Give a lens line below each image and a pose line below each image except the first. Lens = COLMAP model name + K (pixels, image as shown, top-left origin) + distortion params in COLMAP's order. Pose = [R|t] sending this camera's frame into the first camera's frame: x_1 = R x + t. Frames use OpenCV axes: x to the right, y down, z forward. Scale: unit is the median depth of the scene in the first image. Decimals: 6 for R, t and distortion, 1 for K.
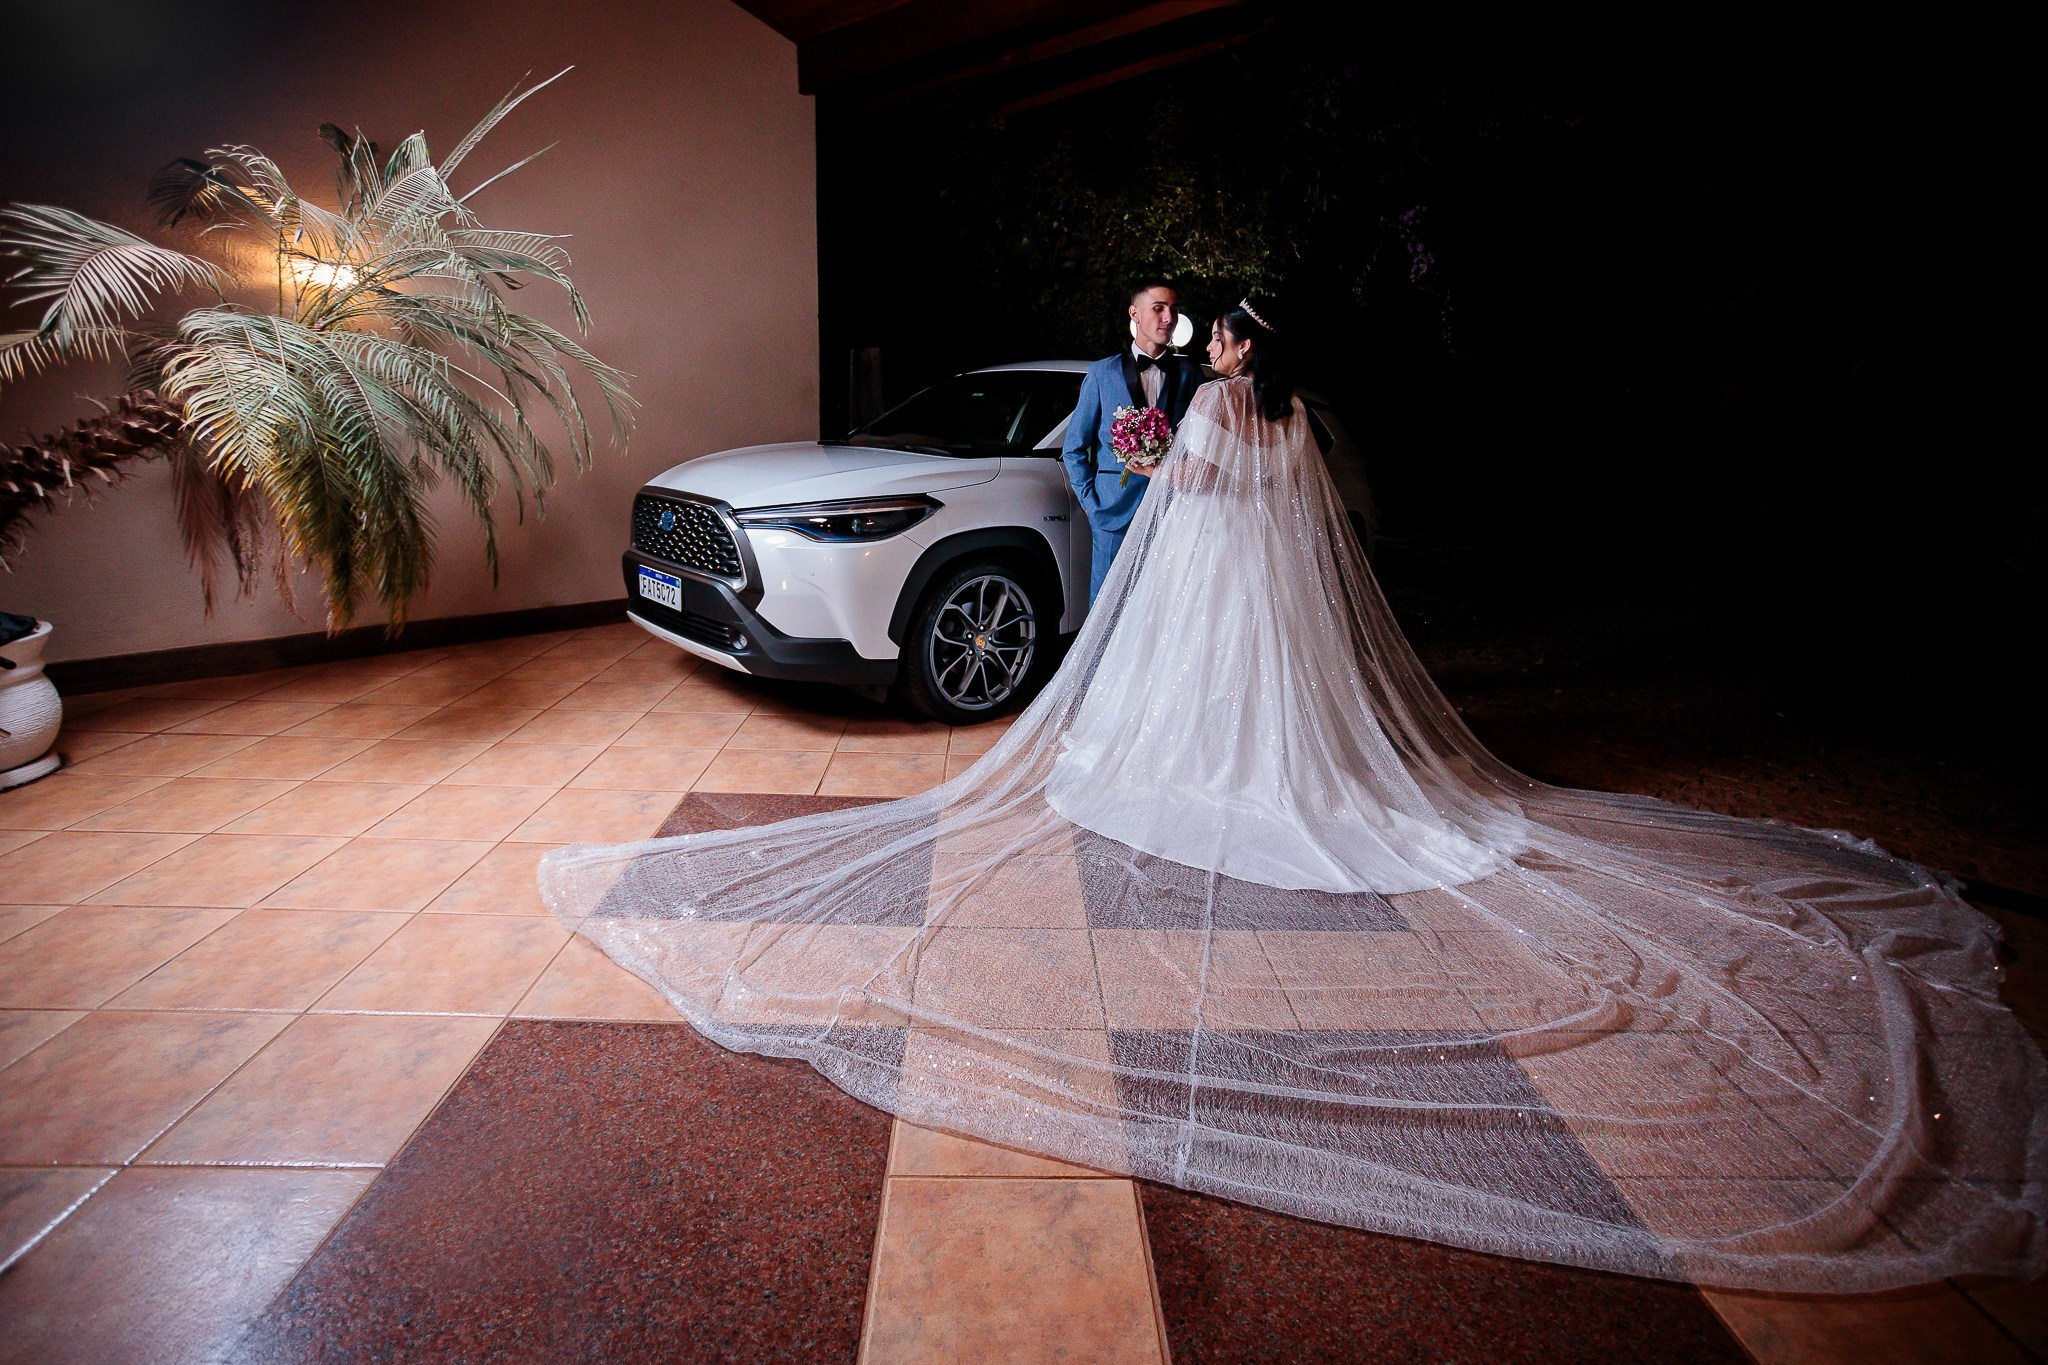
lens RADIAL K [[965.8, 0, 1030.2], [0, 965.8, 671.7], [0, 0, 1]] dist [-0.036178, 0.016541]
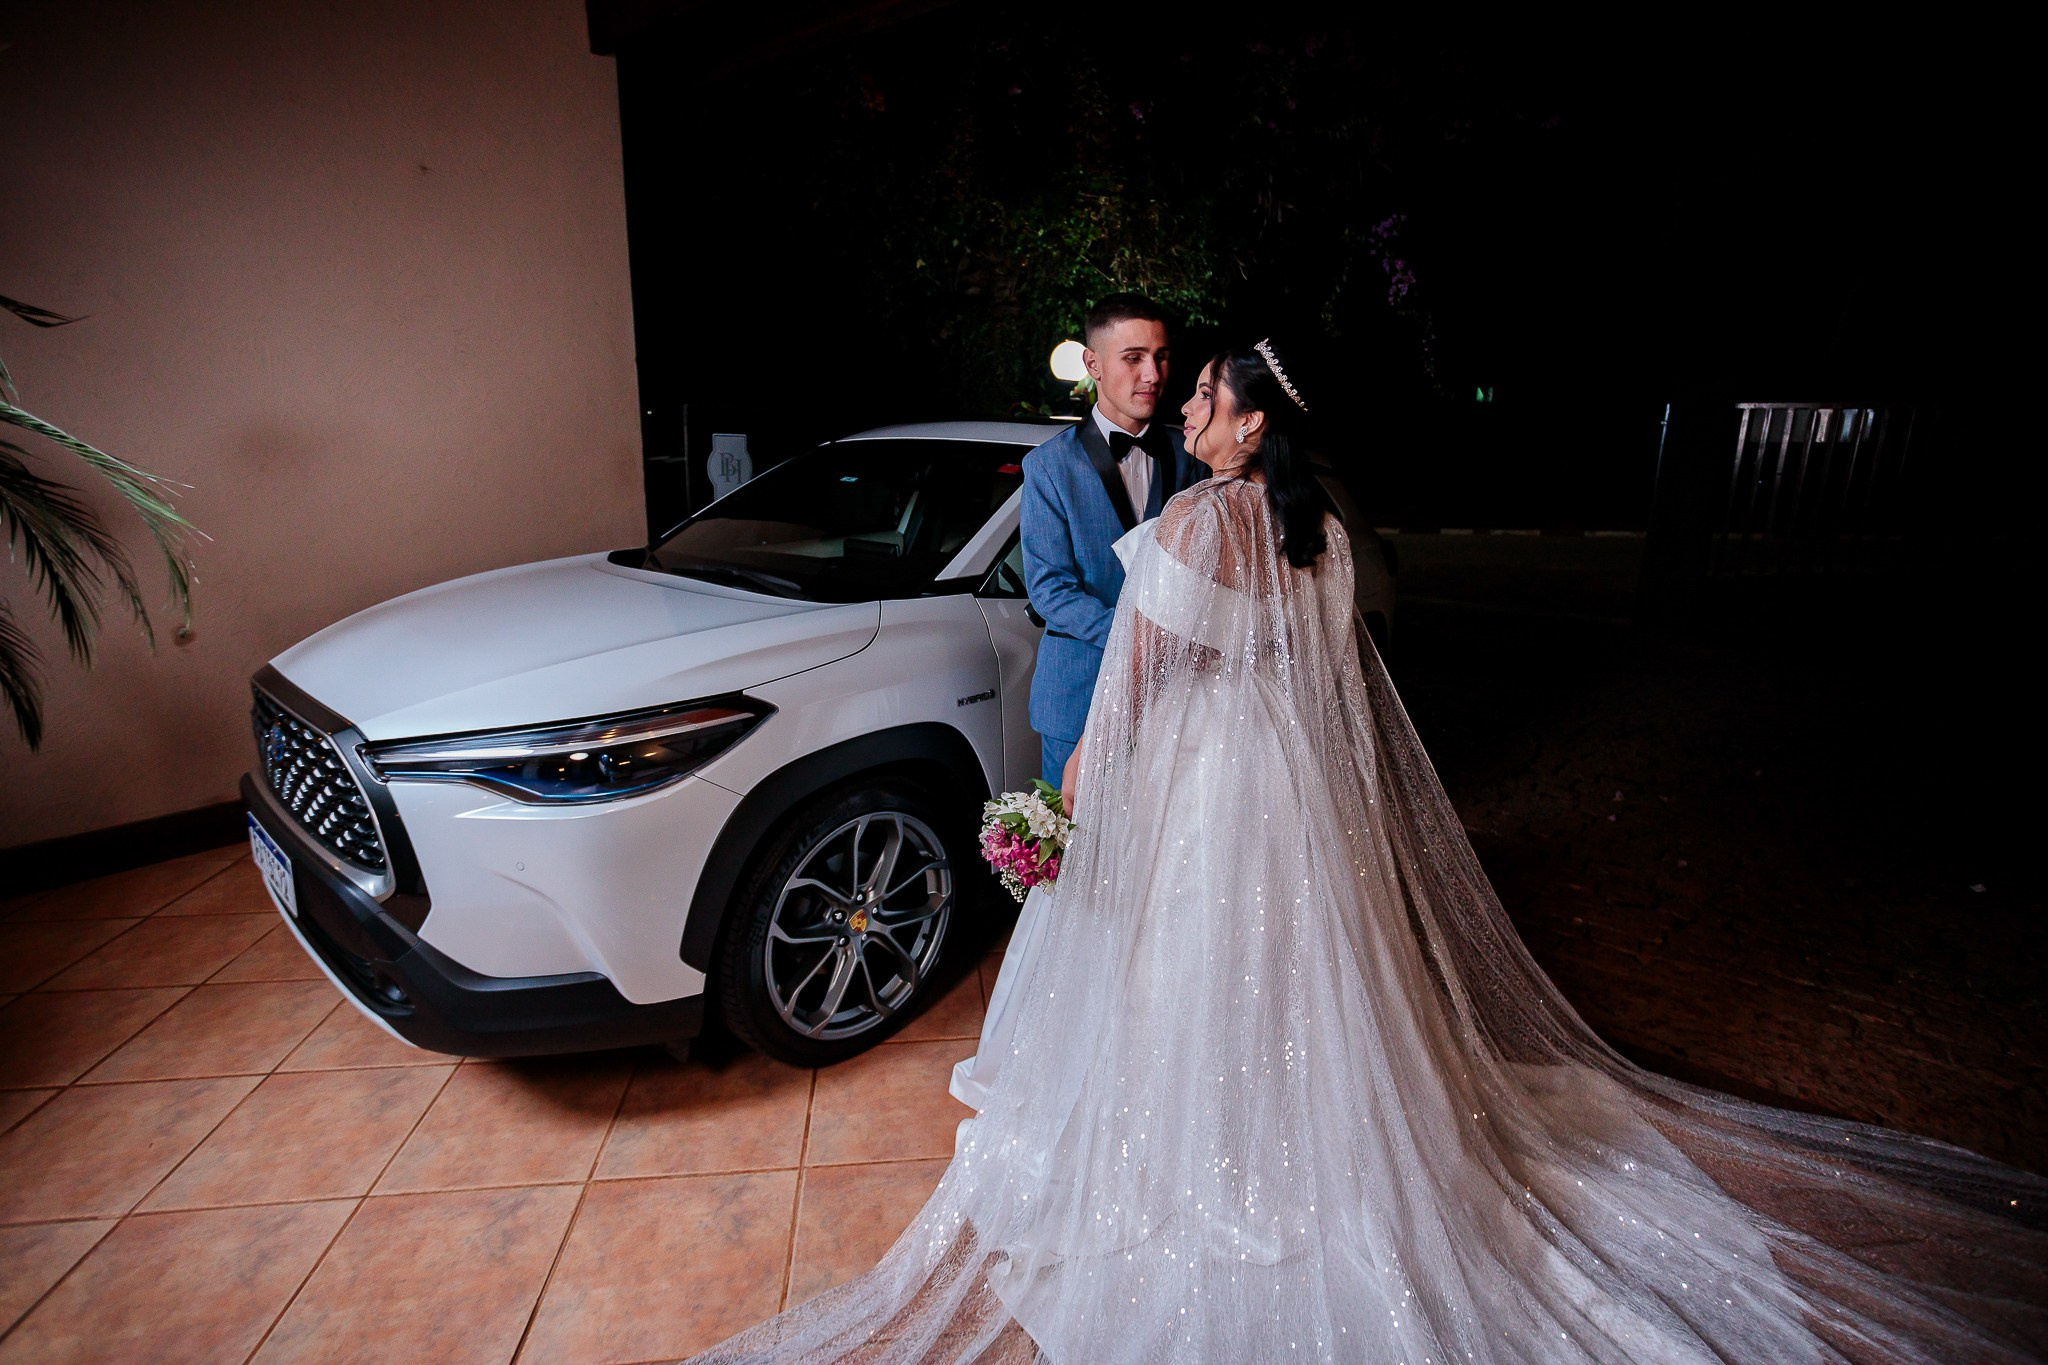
lens RADIAL K [[965.8, 0, 1023.2], [0, 965.8, 677.3], [0, 0, 1]] dist [-0.036178, 0.016541]
pose [[0.996030, -0.040072, 0.079485, 0.007285], [0.041908, 0.998889, -0.021571, -0.154629], [-0.078532, 0.024816, 0.996603, 0.391194]]
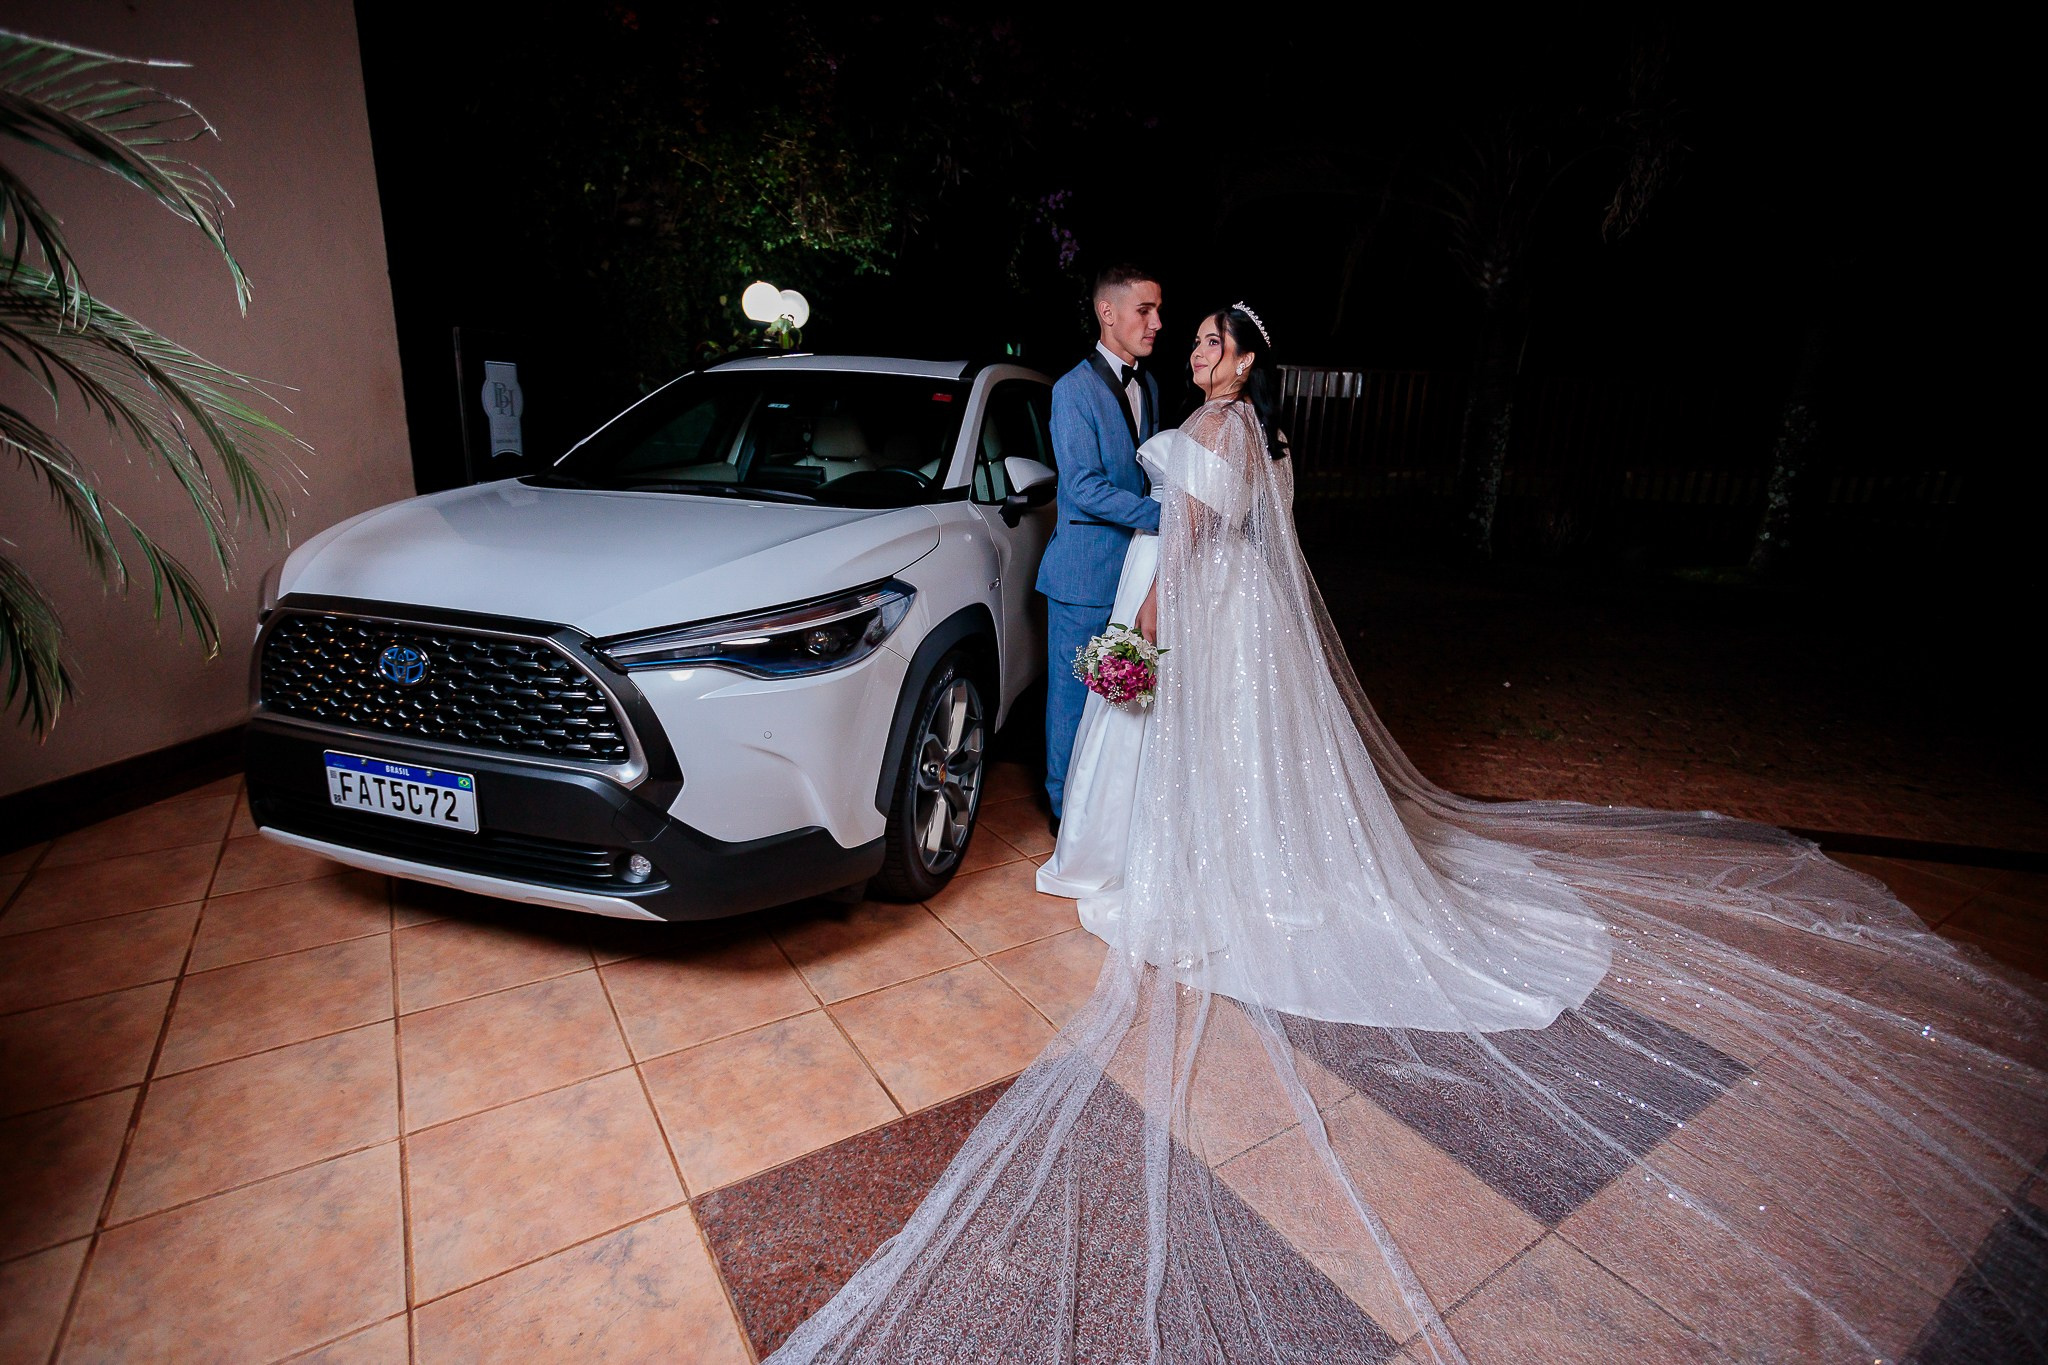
lens RADIAL K [[965.8, 0, 1018.5], [0, 965.8, 677.7], [0, 0, 1]] dist [-0.036178, 0.016541]
pose [[0.858409, -0.144896, 0.492077, -0.323861], [0.129825, 0.989413, 0.064866, -0.131398], [-0.496266, 0.008203, 0.868132, 0.351636]]
